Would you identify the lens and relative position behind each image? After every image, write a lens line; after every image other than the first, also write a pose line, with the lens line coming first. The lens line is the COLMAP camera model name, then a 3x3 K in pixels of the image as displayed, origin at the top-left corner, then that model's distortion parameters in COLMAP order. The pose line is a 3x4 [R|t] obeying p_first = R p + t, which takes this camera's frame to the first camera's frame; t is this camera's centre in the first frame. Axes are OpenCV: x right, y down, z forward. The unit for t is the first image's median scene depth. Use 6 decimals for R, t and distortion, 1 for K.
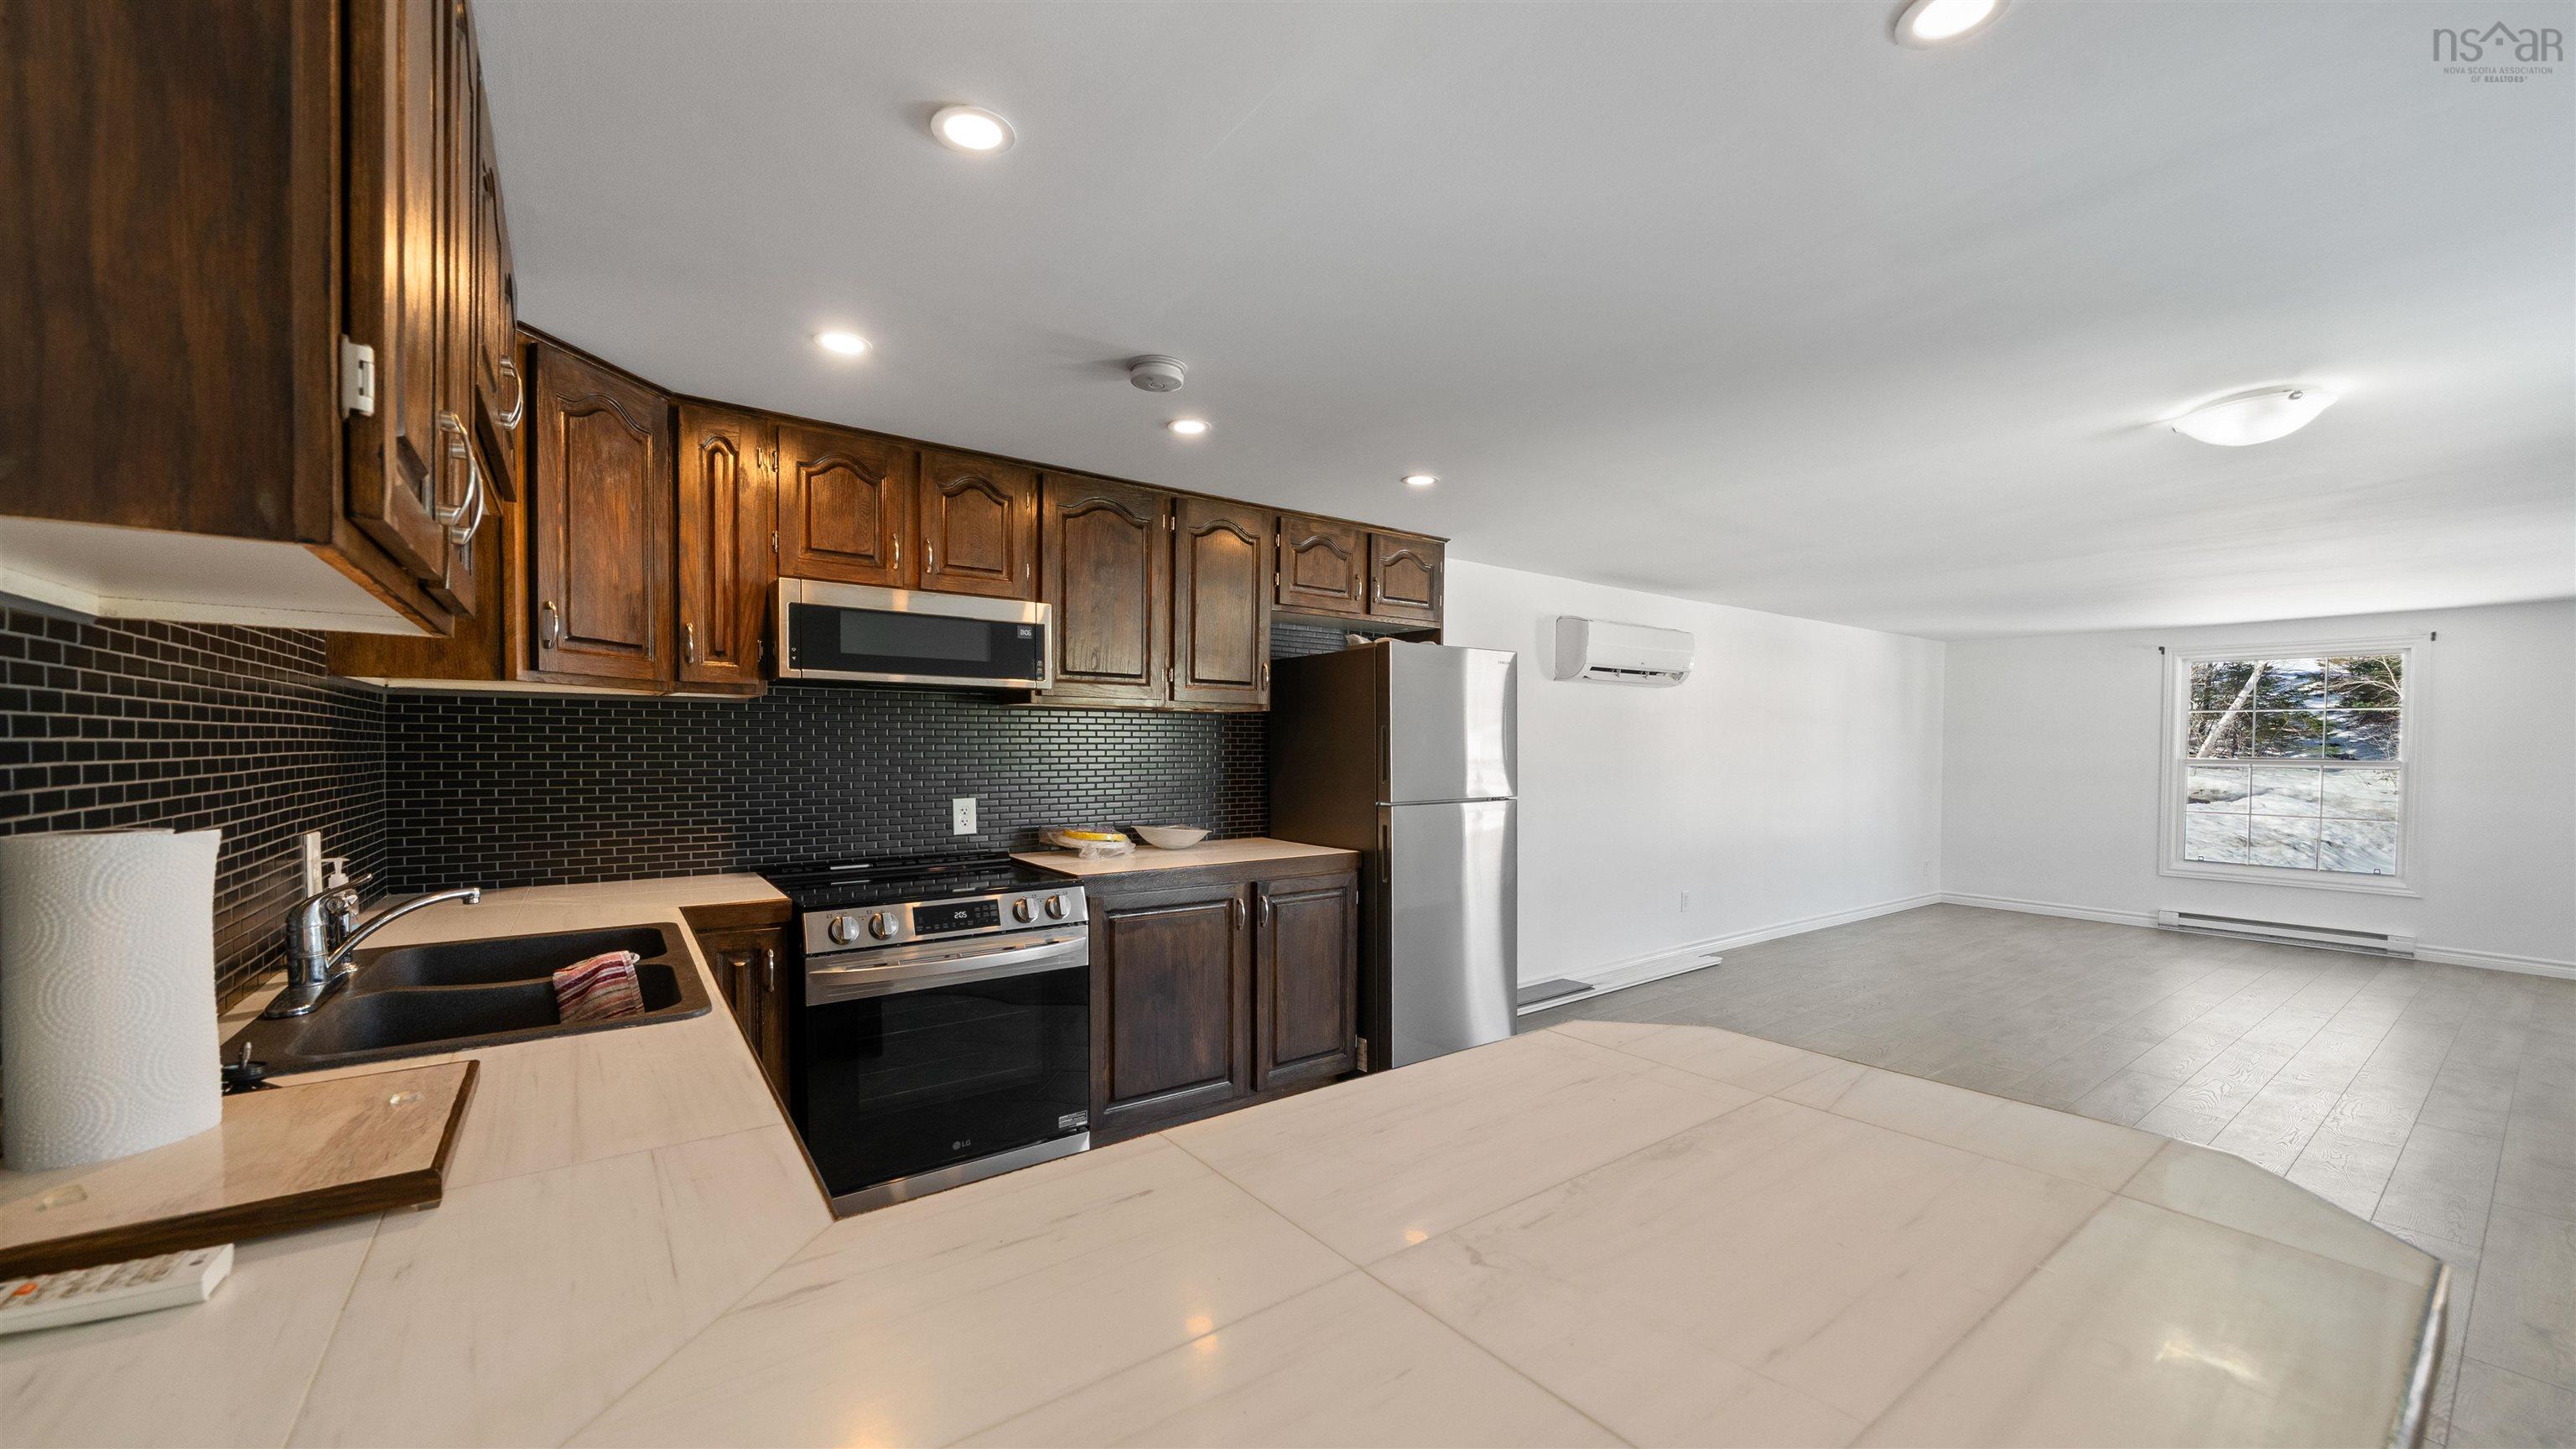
lens RADIAL K [[944.2, 0, 1254.9], [0, 944.2, 769.6], [0, 0, 1]] dist [-0.005312, -0.000407]
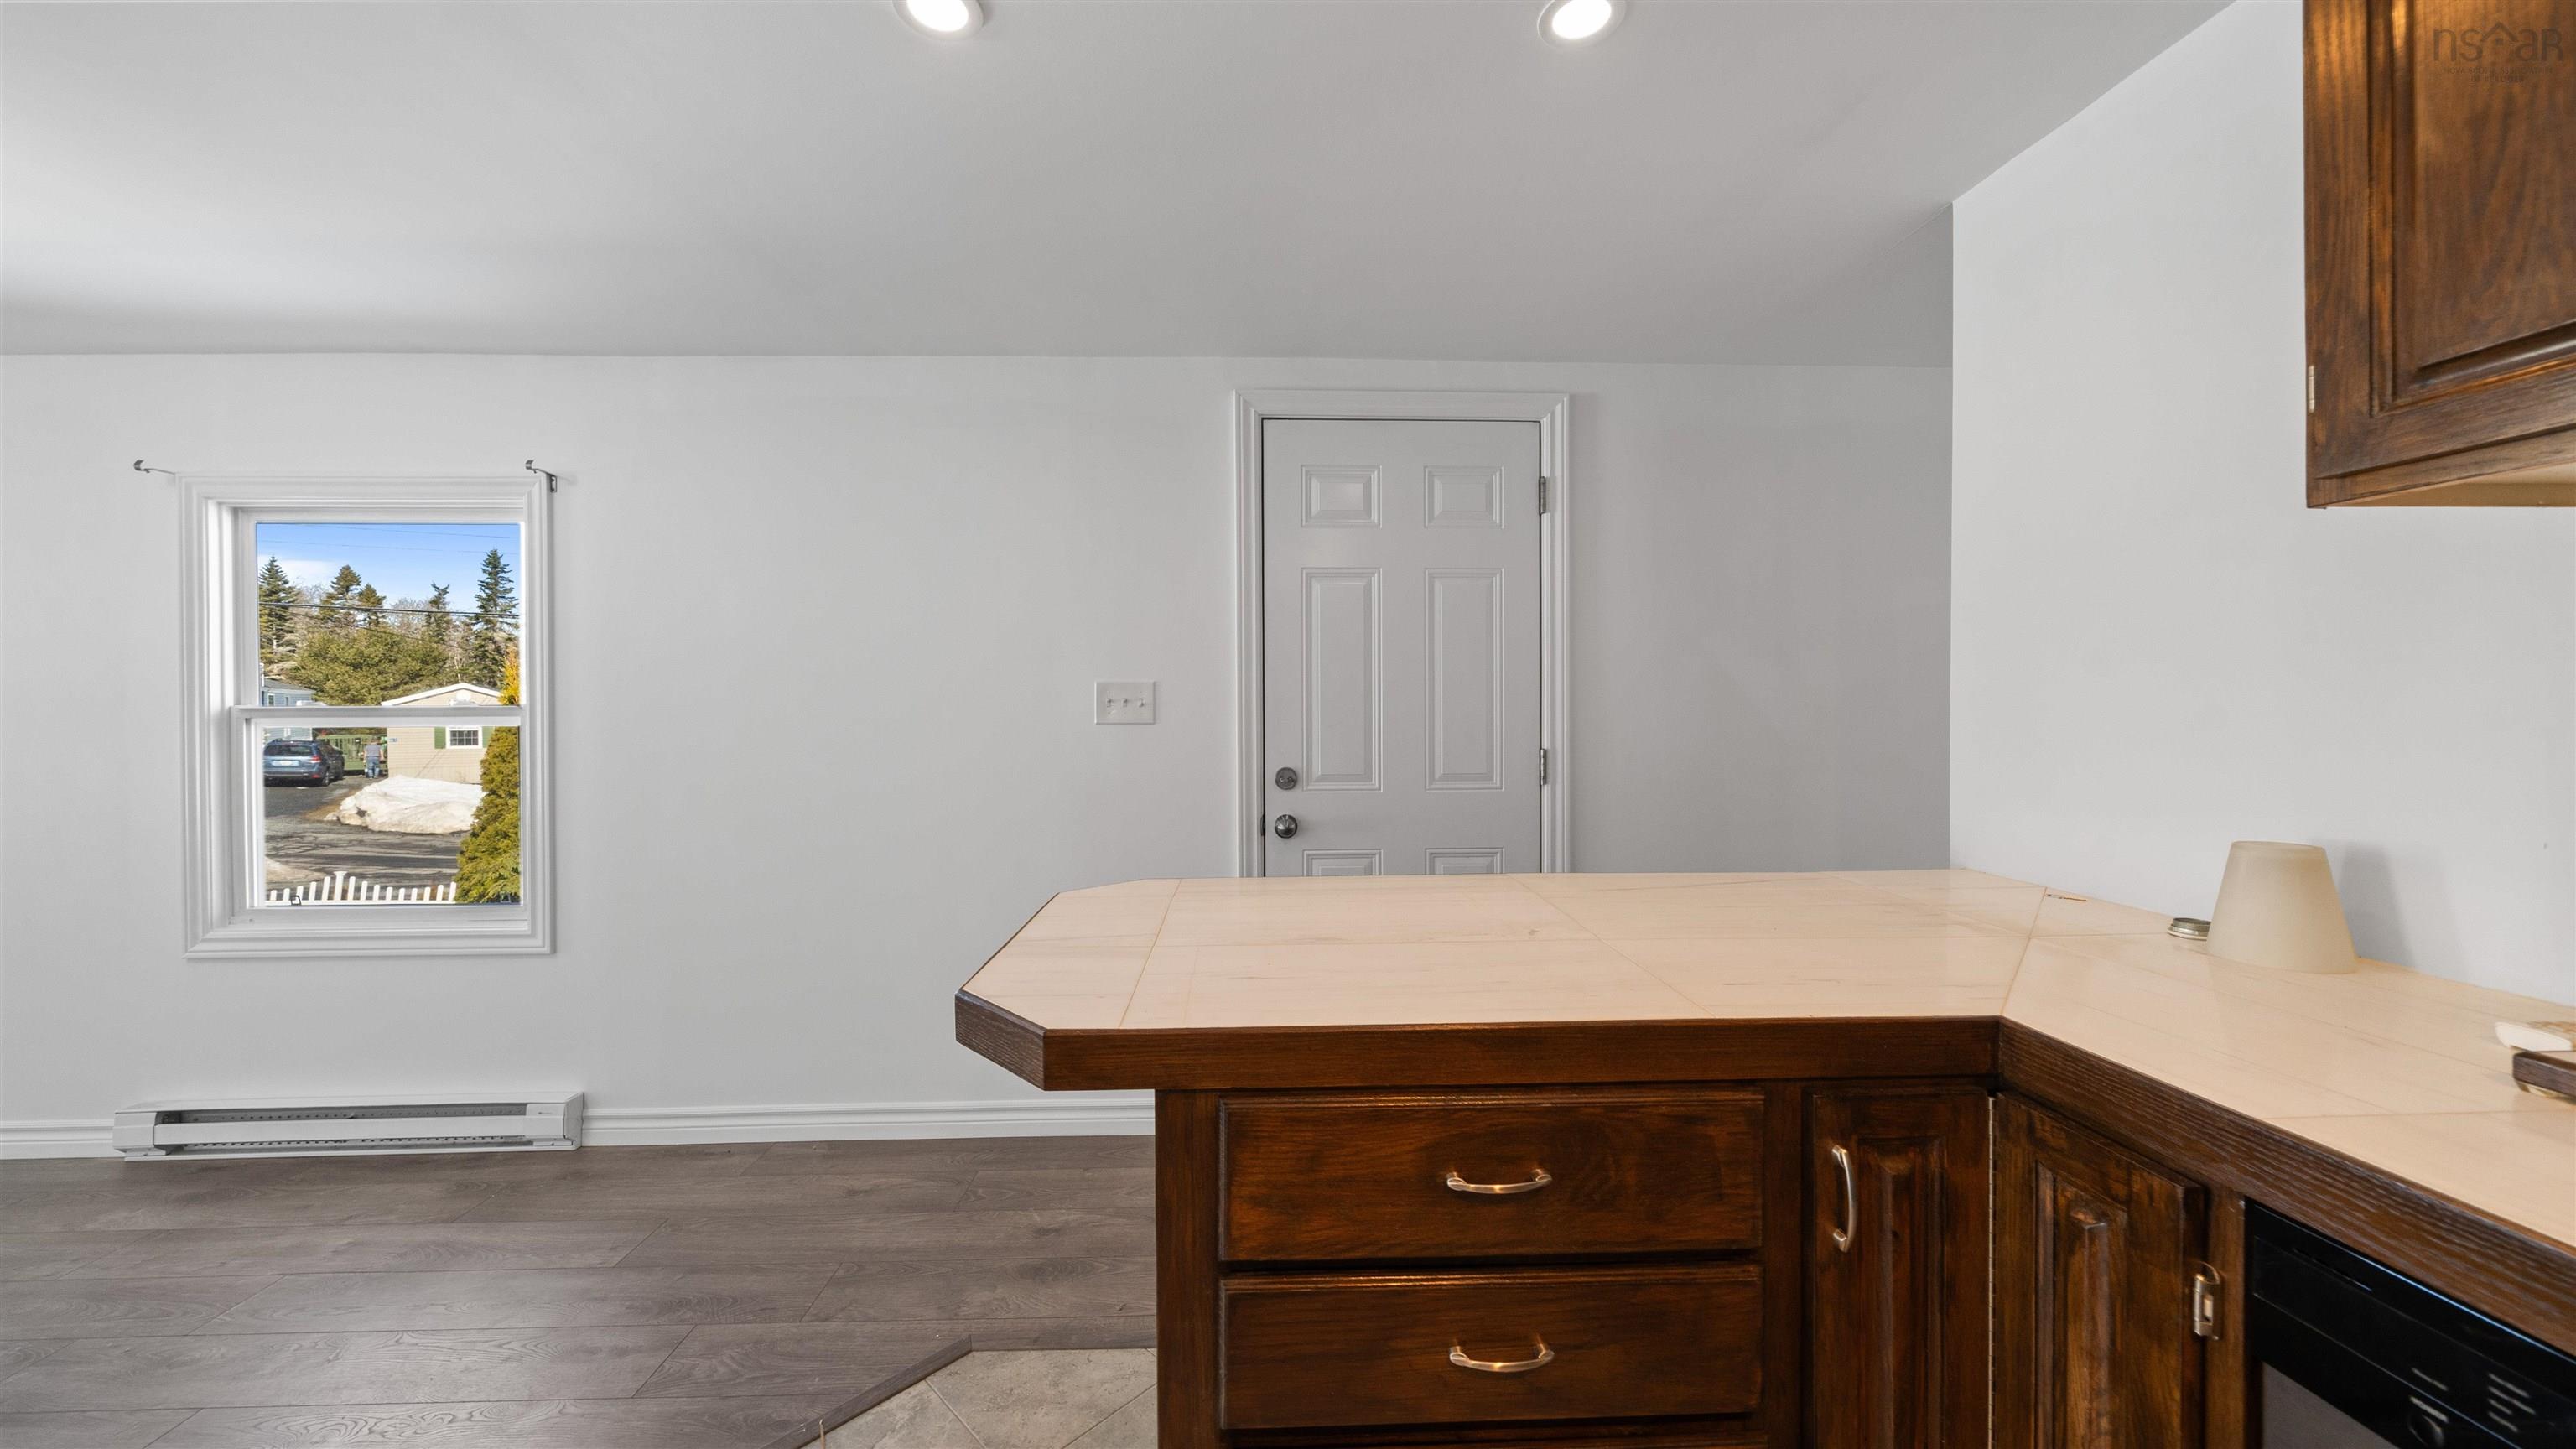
lens RADIAL K [[888.4, 0, 1286.5], [0, 888.4, 719.2], [0, 0, 1]] dist [-0.002904, -0.000103]
pose [[-0.835747, -0.007047, 0.549069, -0.070952], [0.013954, 0.999322, 0.034065, 0.007135], [-0.548937, 0.036131, -0.835082, 0.607012]]
